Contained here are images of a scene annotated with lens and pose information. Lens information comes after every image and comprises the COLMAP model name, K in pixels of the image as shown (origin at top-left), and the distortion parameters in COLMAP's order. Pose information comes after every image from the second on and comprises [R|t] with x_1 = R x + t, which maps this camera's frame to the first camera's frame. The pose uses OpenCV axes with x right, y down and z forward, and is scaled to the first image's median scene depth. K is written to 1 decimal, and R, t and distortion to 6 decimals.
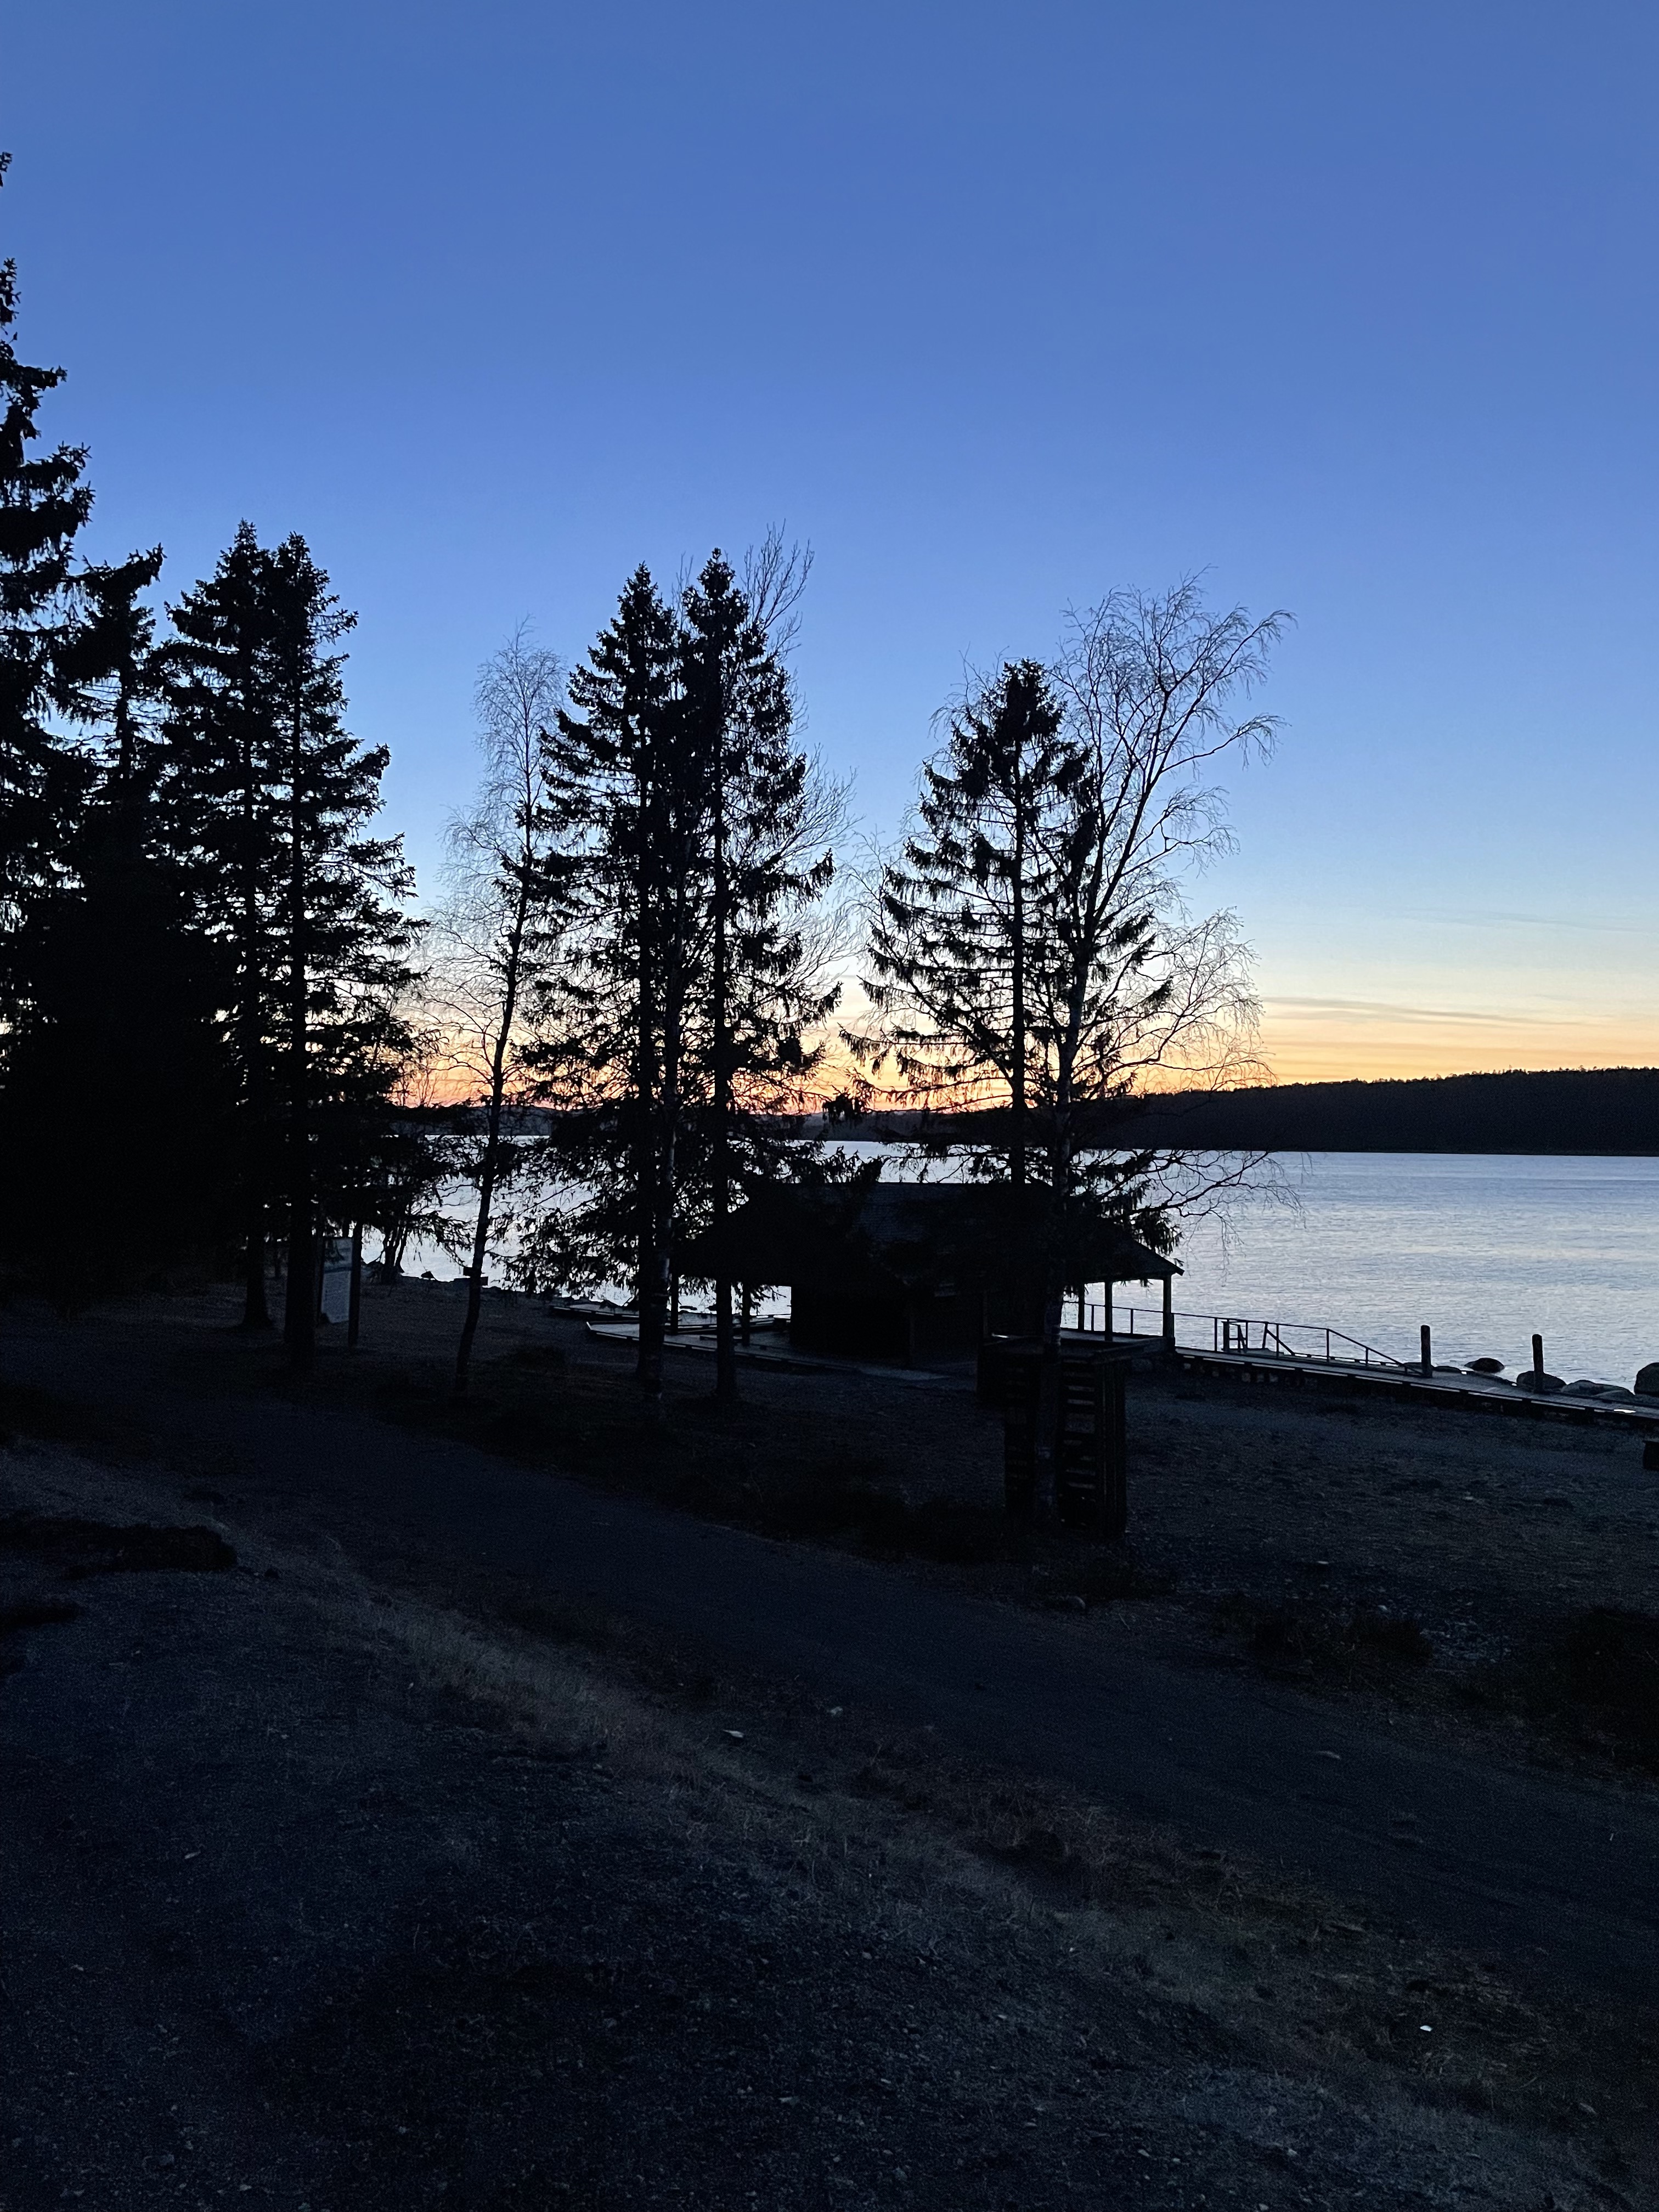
lens RADIAL K [[1674.7, 0, 829.5], [0, 1674.7, 1106.0], [0, 0, 1]] dist [0.095556, -0.003121]
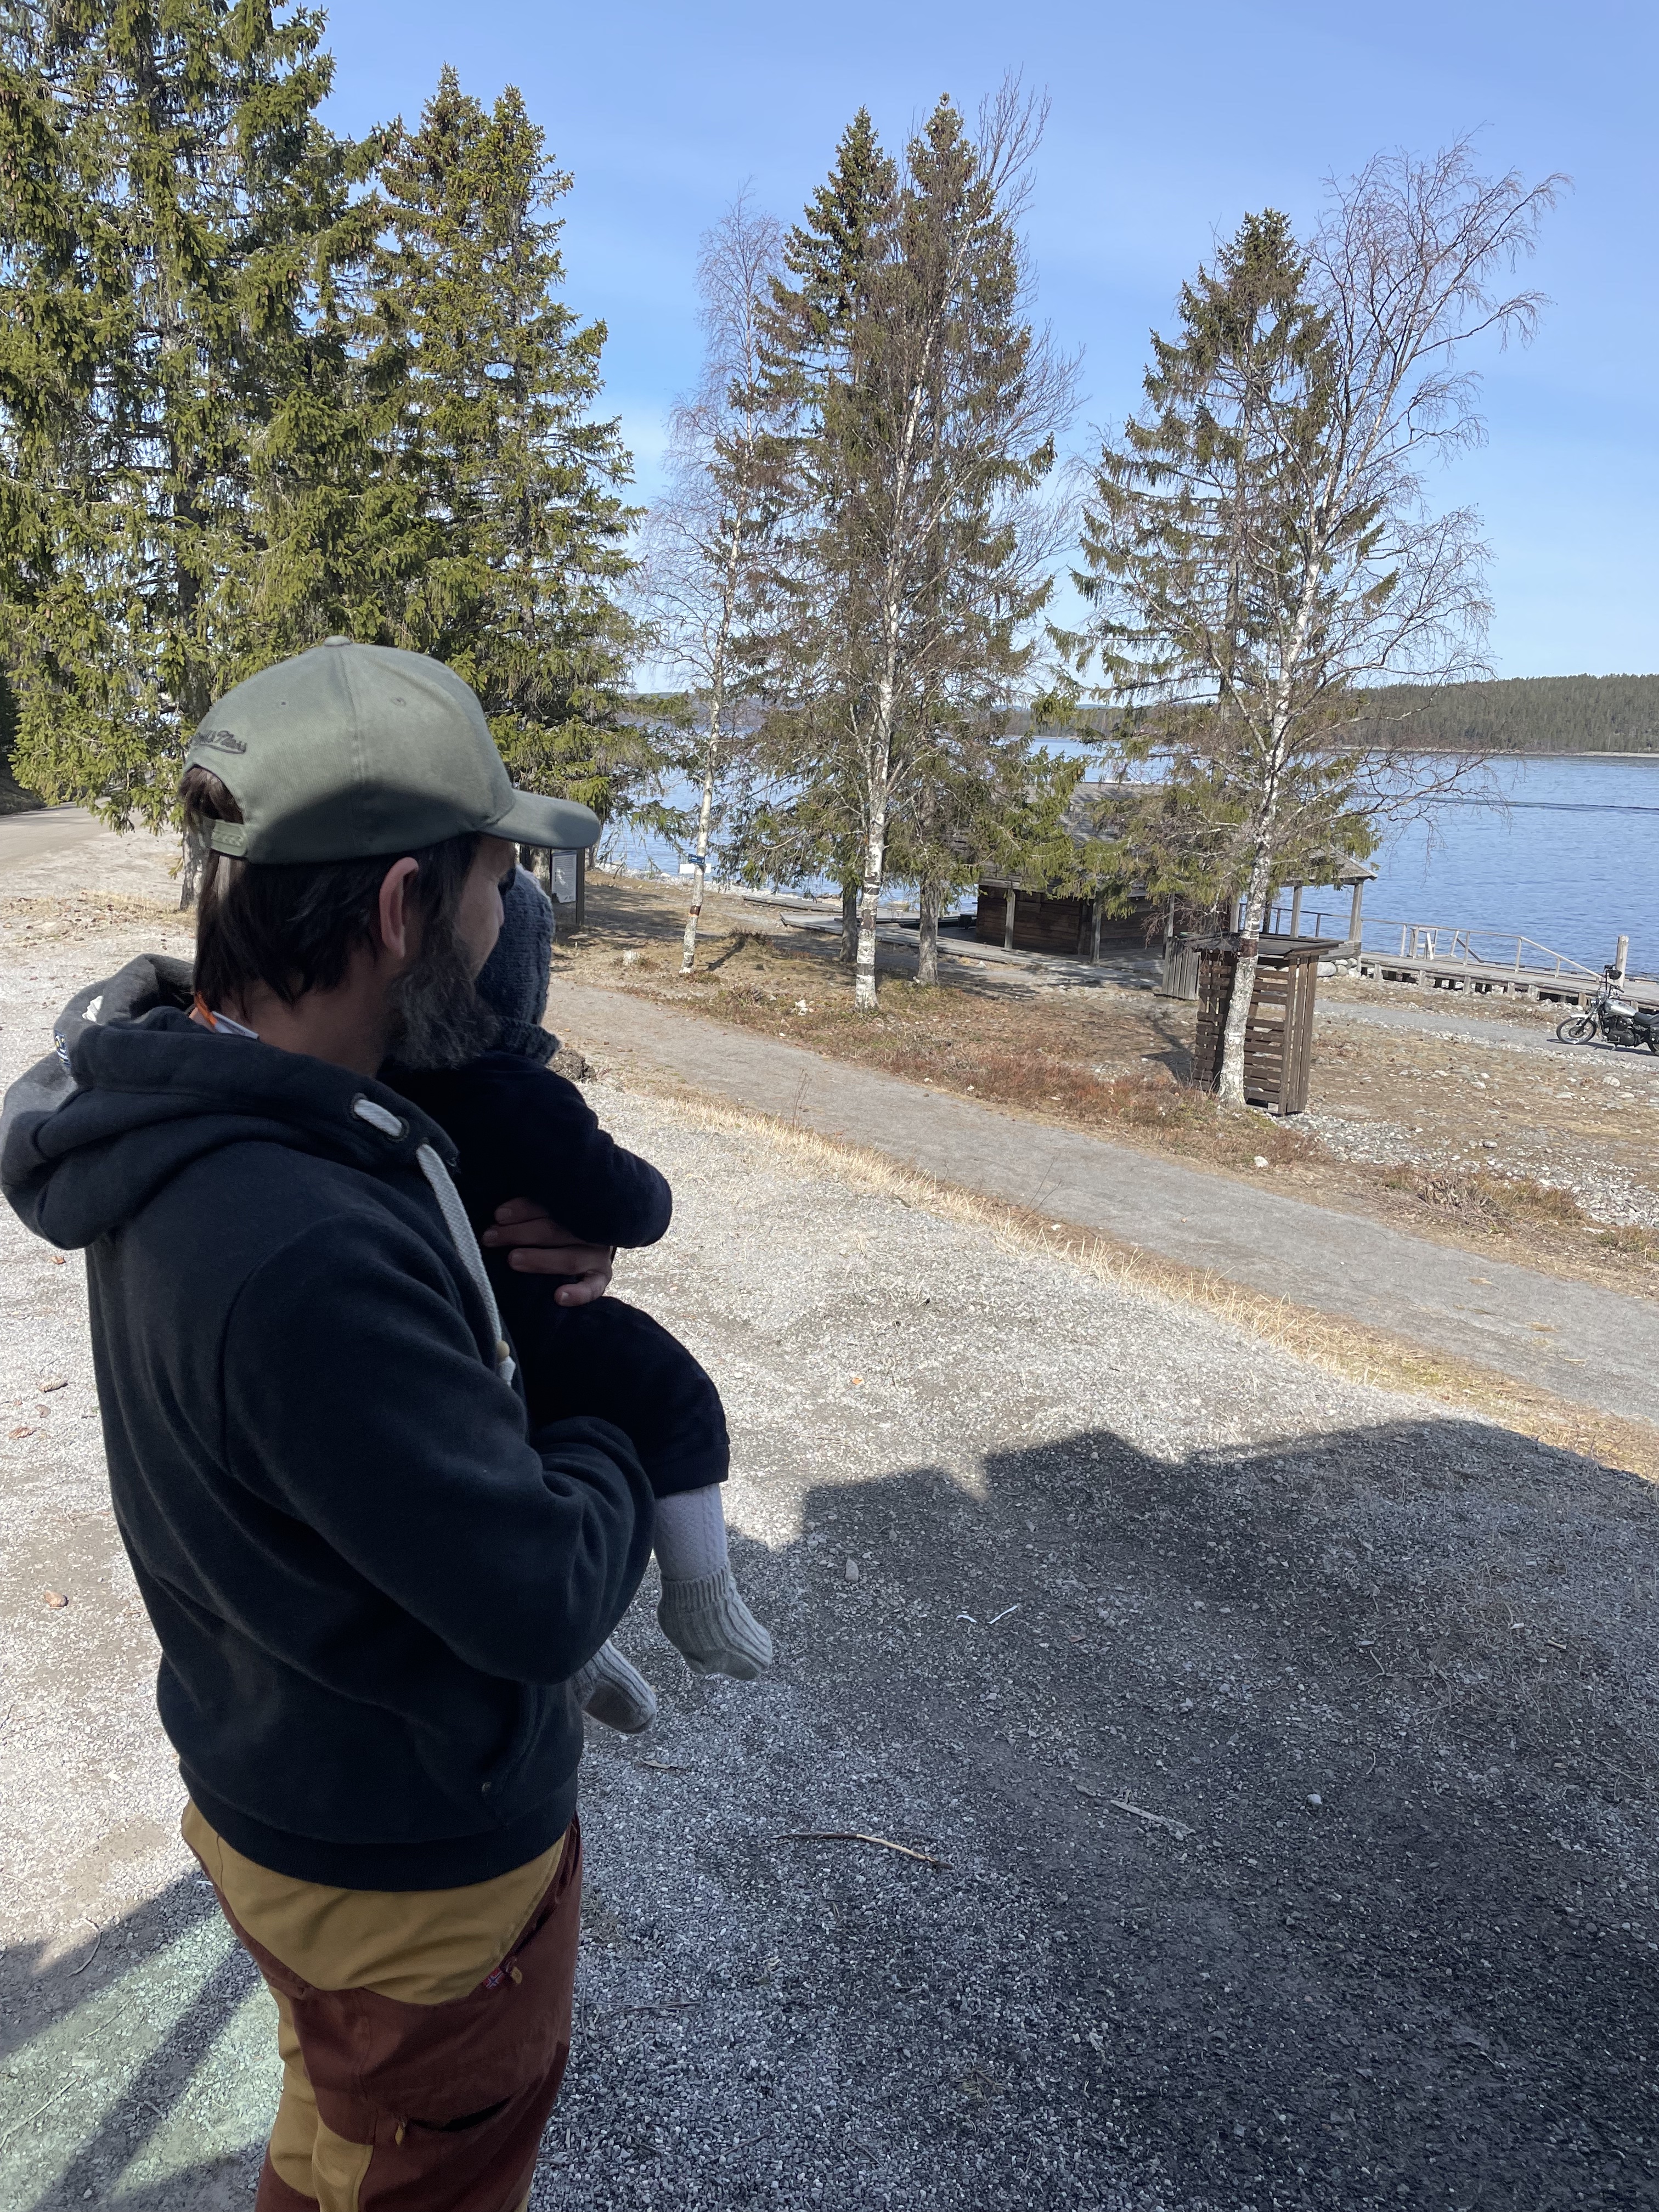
lens RADIAL K [[1668.6, 0, 826.0], [0, 1668.6, 1073.8], [0, 0, 1]] dist [0.097826, -0.097764]
pose [[0.994005, 0.039403, -0.101988, -0.012994], [-0.016200, 0.975584, 0.219027, -0.002261], [0.108128, -0.216062, 0.970374, -0.043129]]
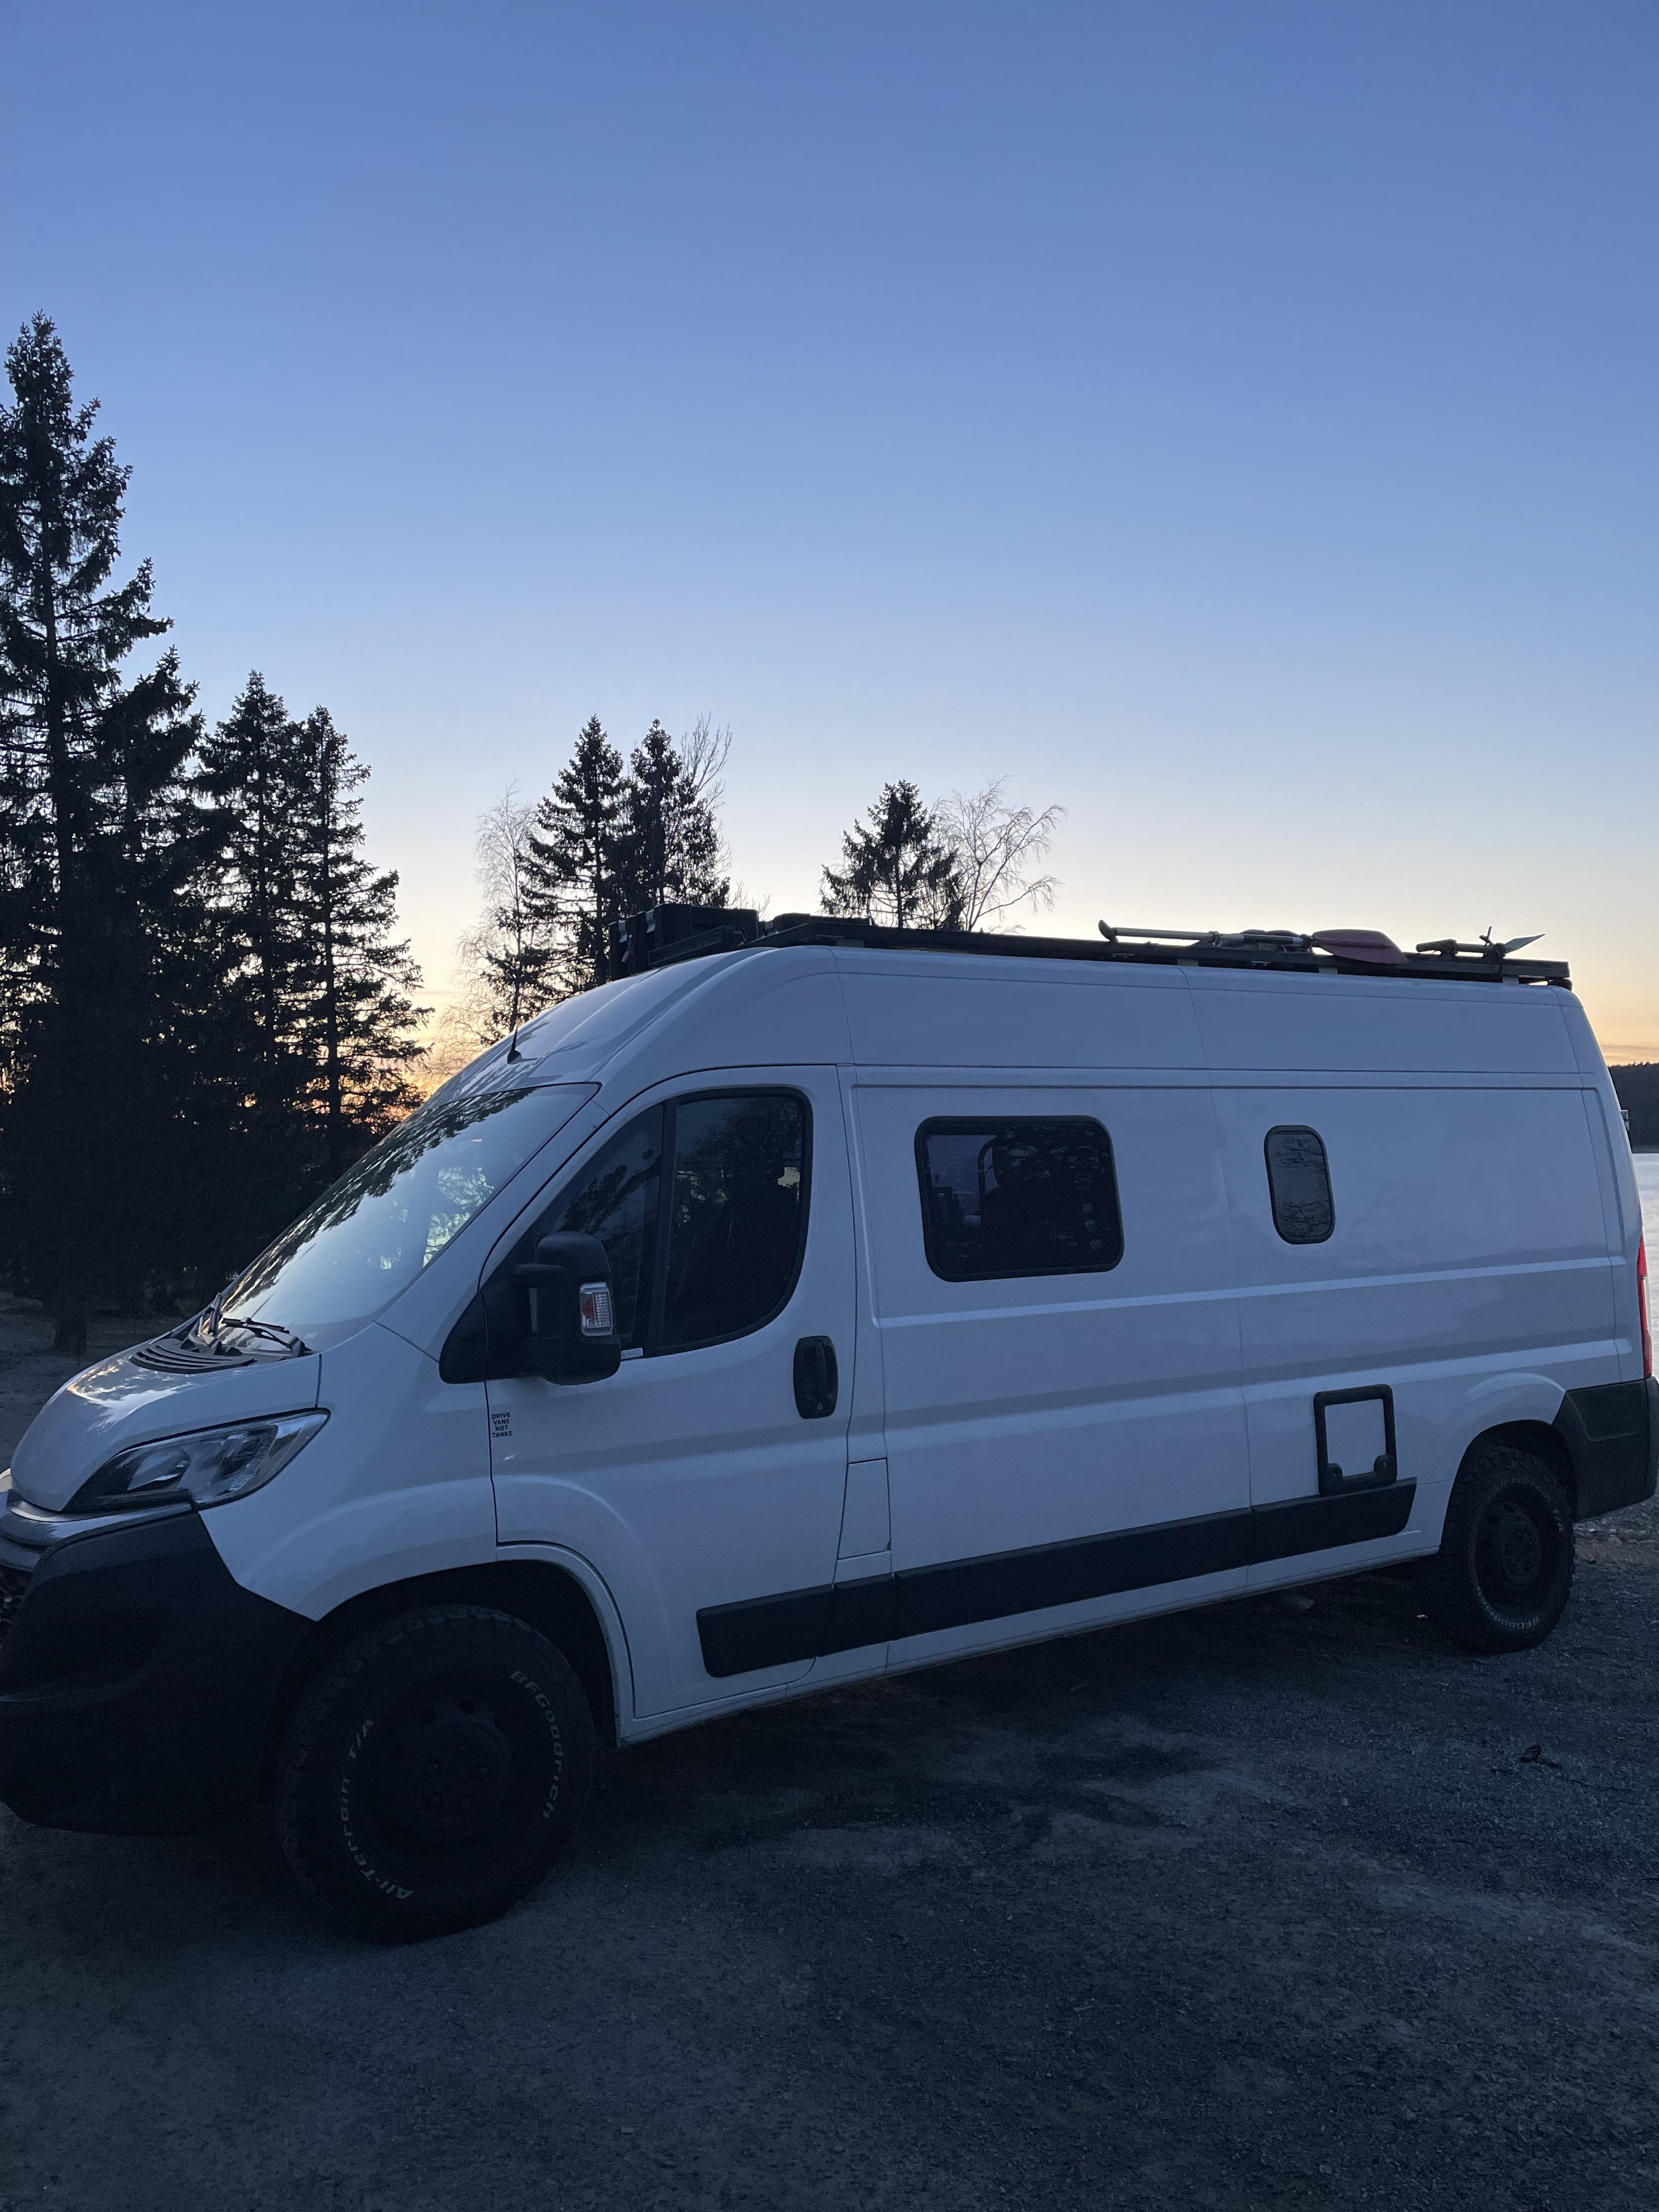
lens RADIAL K [[1668.6, 0, 826.0], [0, 1668.6, 1073.8], [0, 0, 1]] dist [0.097826, -0.097764]
pose [[0.998625, -0.026652, 0.045131, -0.001752], [0.028032, 0.999149, -0.030242, -0.013337], [-0.044287, 0.031465, 0.998523, -0.252811]]
